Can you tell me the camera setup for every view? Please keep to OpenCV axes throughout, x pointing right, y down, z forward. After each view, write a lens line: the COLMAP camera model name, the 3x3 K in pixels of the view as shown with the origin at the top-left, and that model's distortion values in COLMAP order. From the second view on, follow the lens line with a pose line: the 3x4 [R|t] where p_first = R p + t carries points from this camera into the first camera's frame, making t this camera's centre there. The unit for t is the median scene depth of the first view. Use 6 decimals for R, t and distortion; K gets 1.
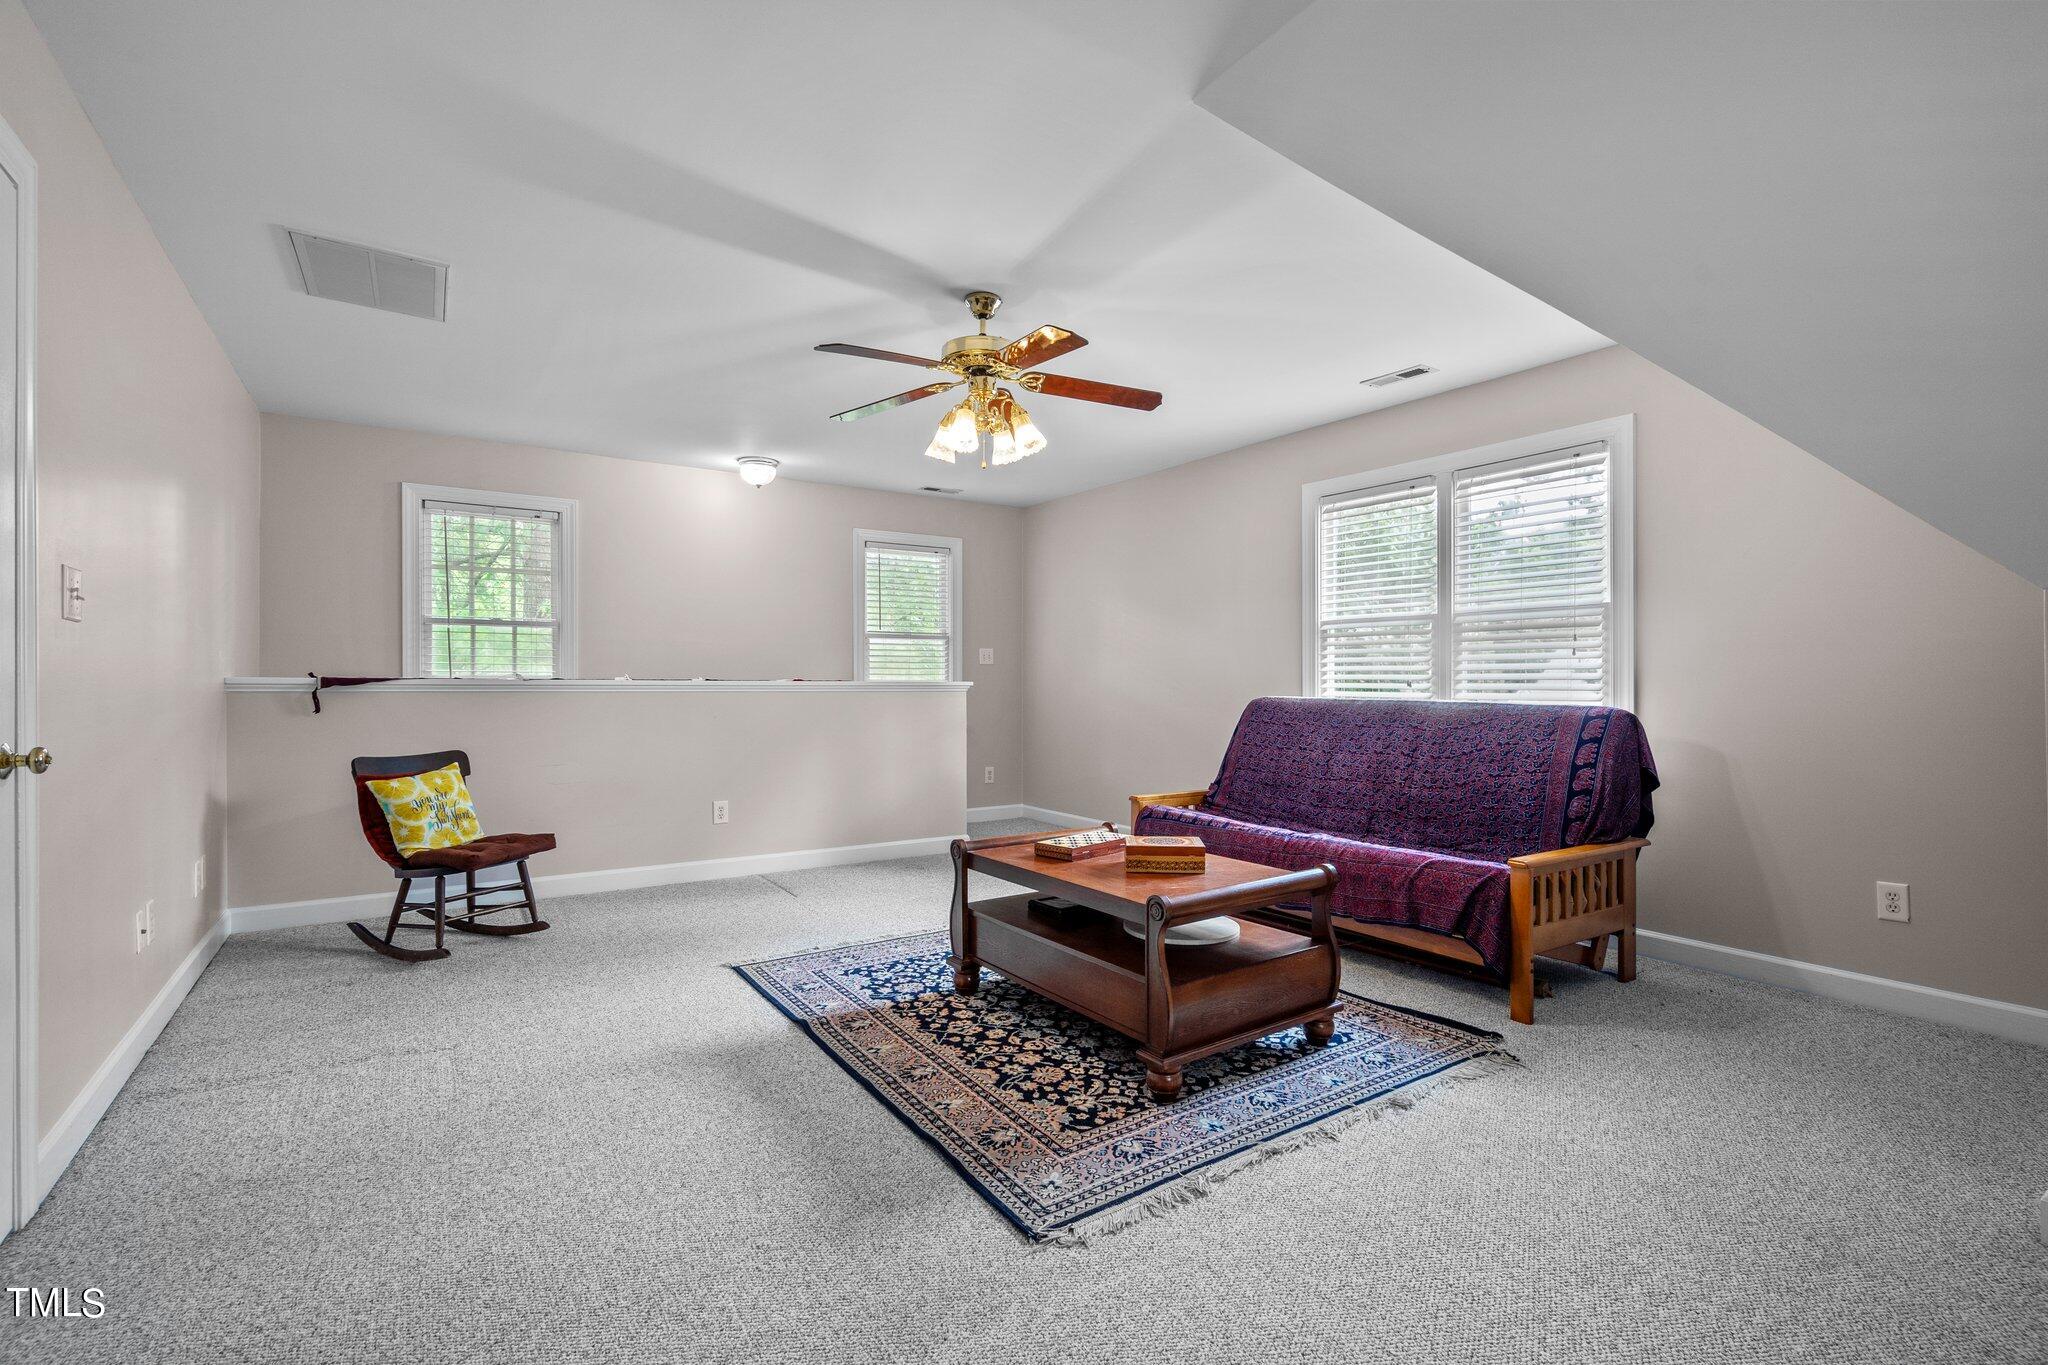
lens RADIAL K [[932.1, 0, 1028.3], [0, 932.1, 685.6], [0, 0, 1]] dist [-0.013974, -0.000385]
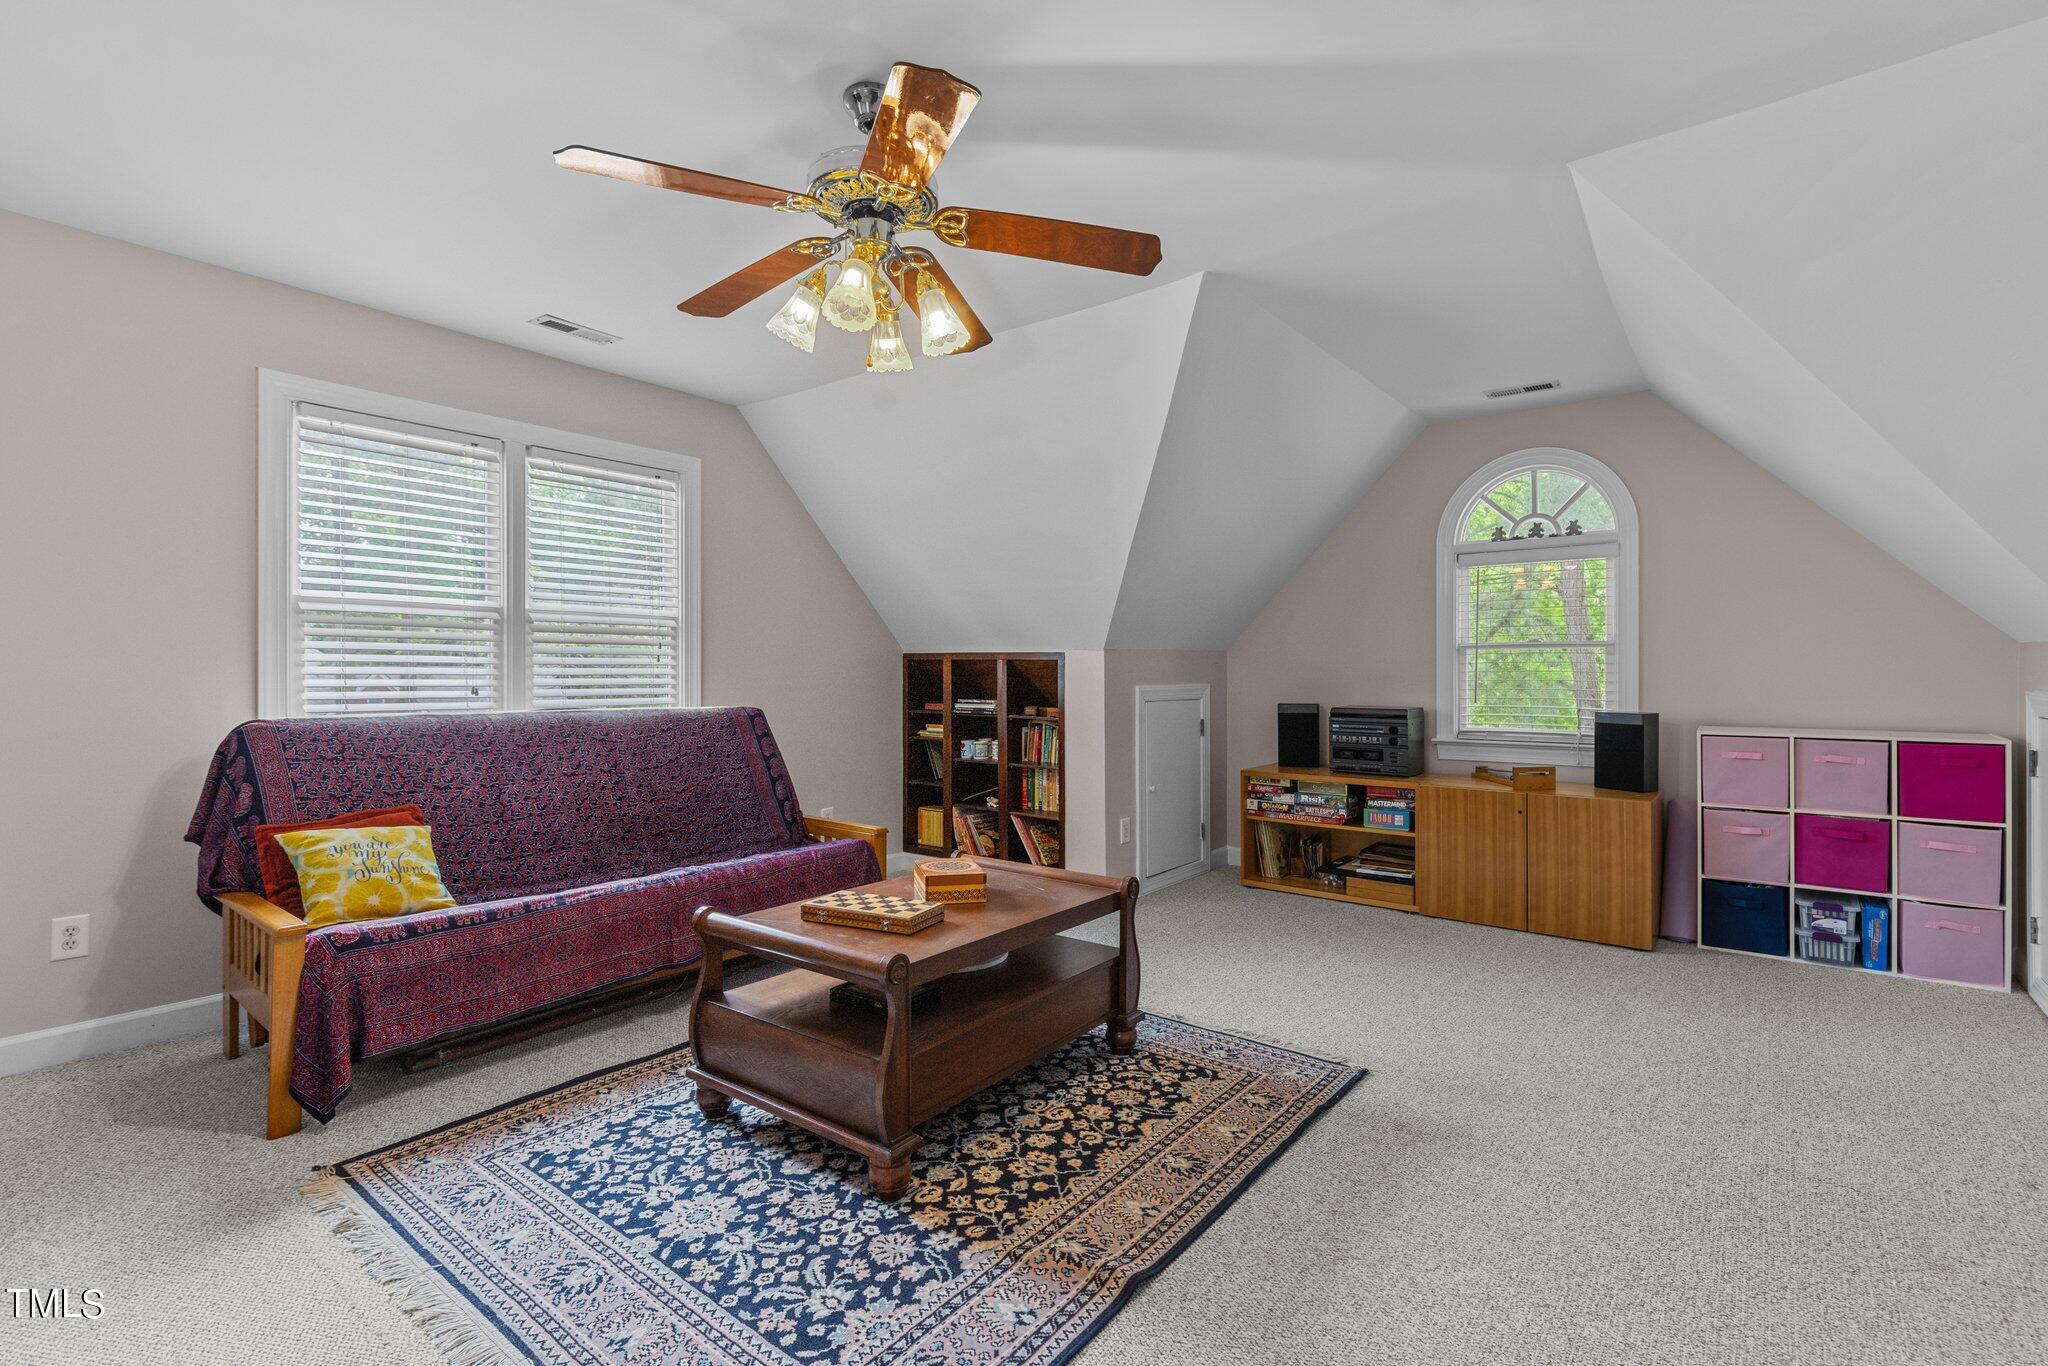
lens RADIAL K [[915.6, 0, 1081.7], [0, 915.6, 655.6], [0, 0, 1]] dist [0.000697, -0.001194]
pose [[-0.337545, 0.029025, 0.940862, -0.763170], [0.013166, 0.999572, -0.026113, -0.008967], [-0.941217, 0.003573, -0.337783, 1.204800]]
